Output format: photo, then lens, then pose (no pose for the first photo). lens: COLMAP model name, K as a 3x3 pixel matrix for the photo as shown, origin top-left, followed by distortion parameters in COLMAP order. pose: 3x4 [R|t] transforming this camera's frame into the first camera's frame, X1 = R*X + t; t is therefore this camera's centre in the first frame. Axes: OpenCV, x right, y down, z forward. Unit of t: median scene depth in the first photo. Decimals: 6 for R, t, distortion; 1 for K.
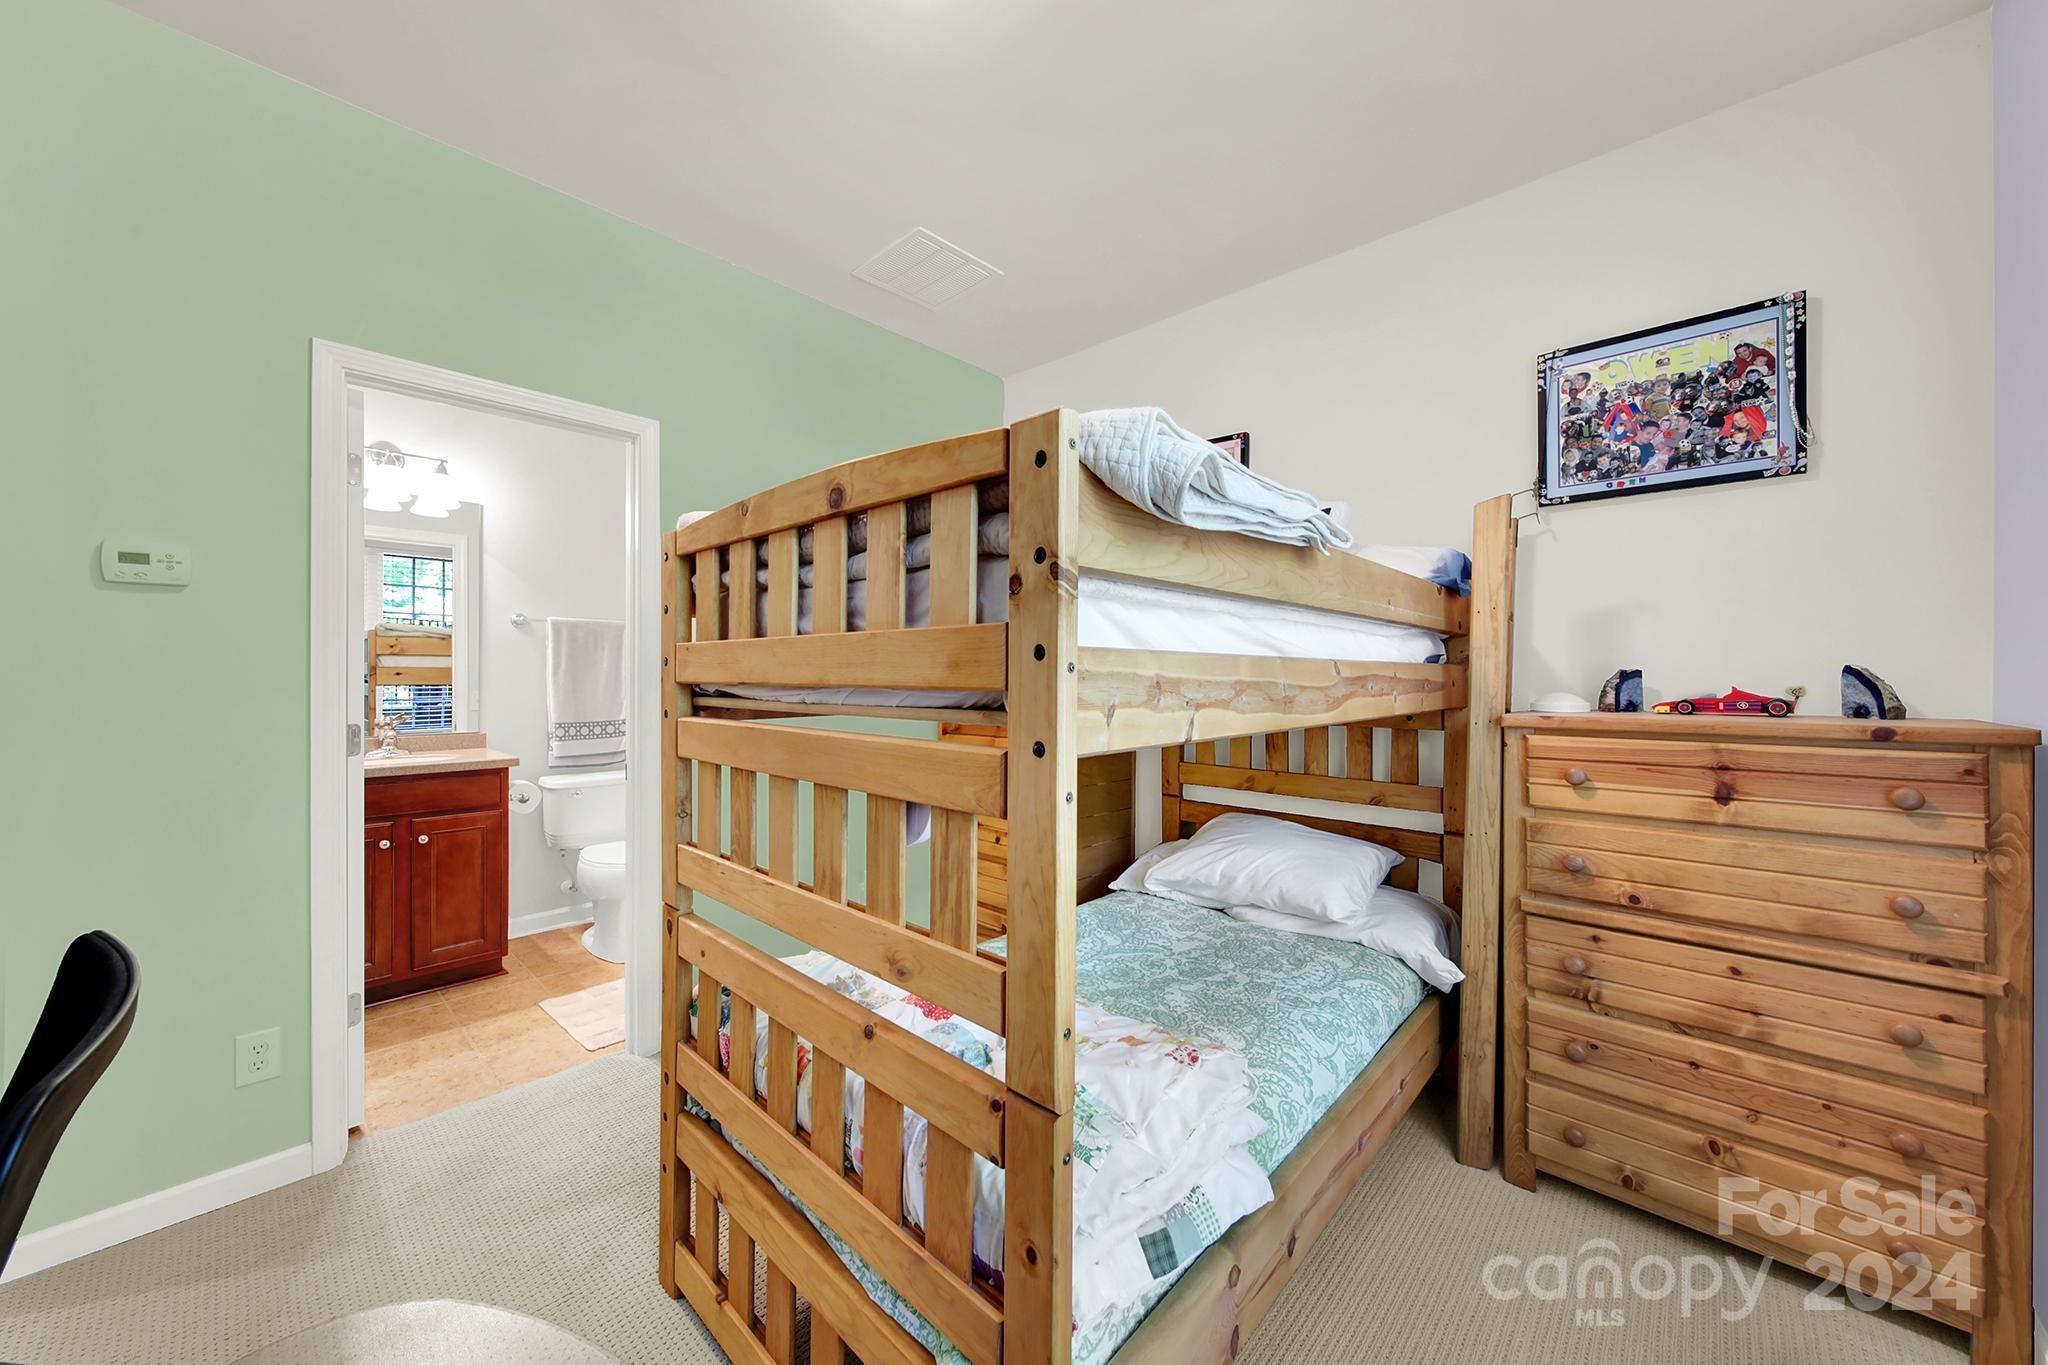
lens RADIAL K [[736.8, 0, 1020.0], [0, 736.8, 679.2], [0, 0, 1]] dist [0.002127, -0.001494]
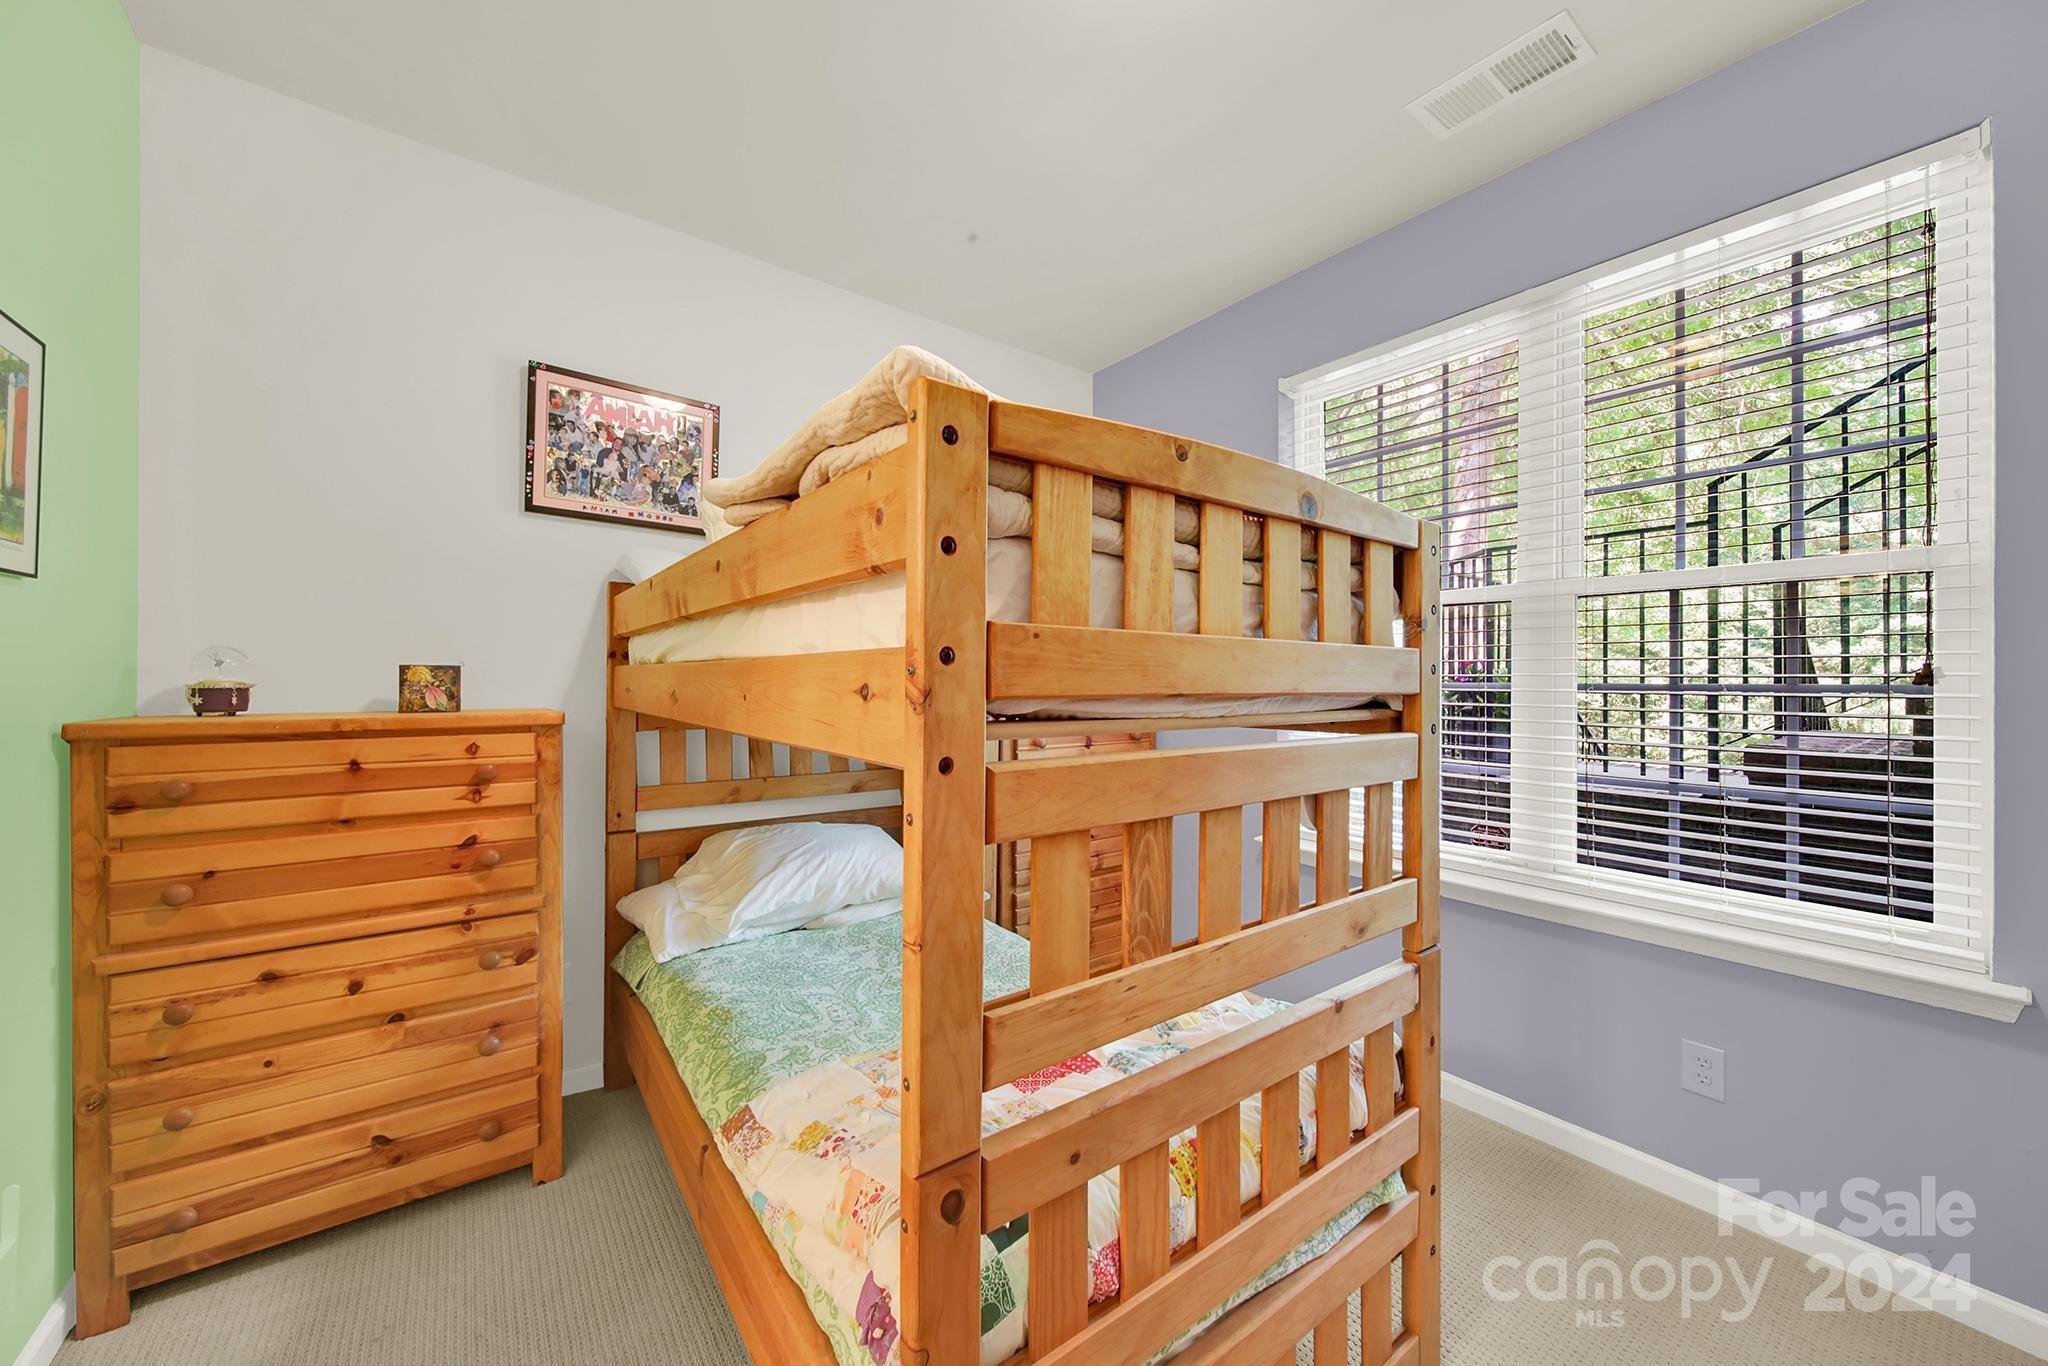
lens RADIAL K [[736.8, 0, 1020.0], [0, 736.8, 679.6], [0, 0, 1]] dist [0.002127, -0.001494]
pose [[0.168017, 0.001363, 0.985783, -0.605103], [-0.003700, 0.999993, -0.000752, -0.003895], [-0.985777, -0.003521, 0.168021, 0.565085]]
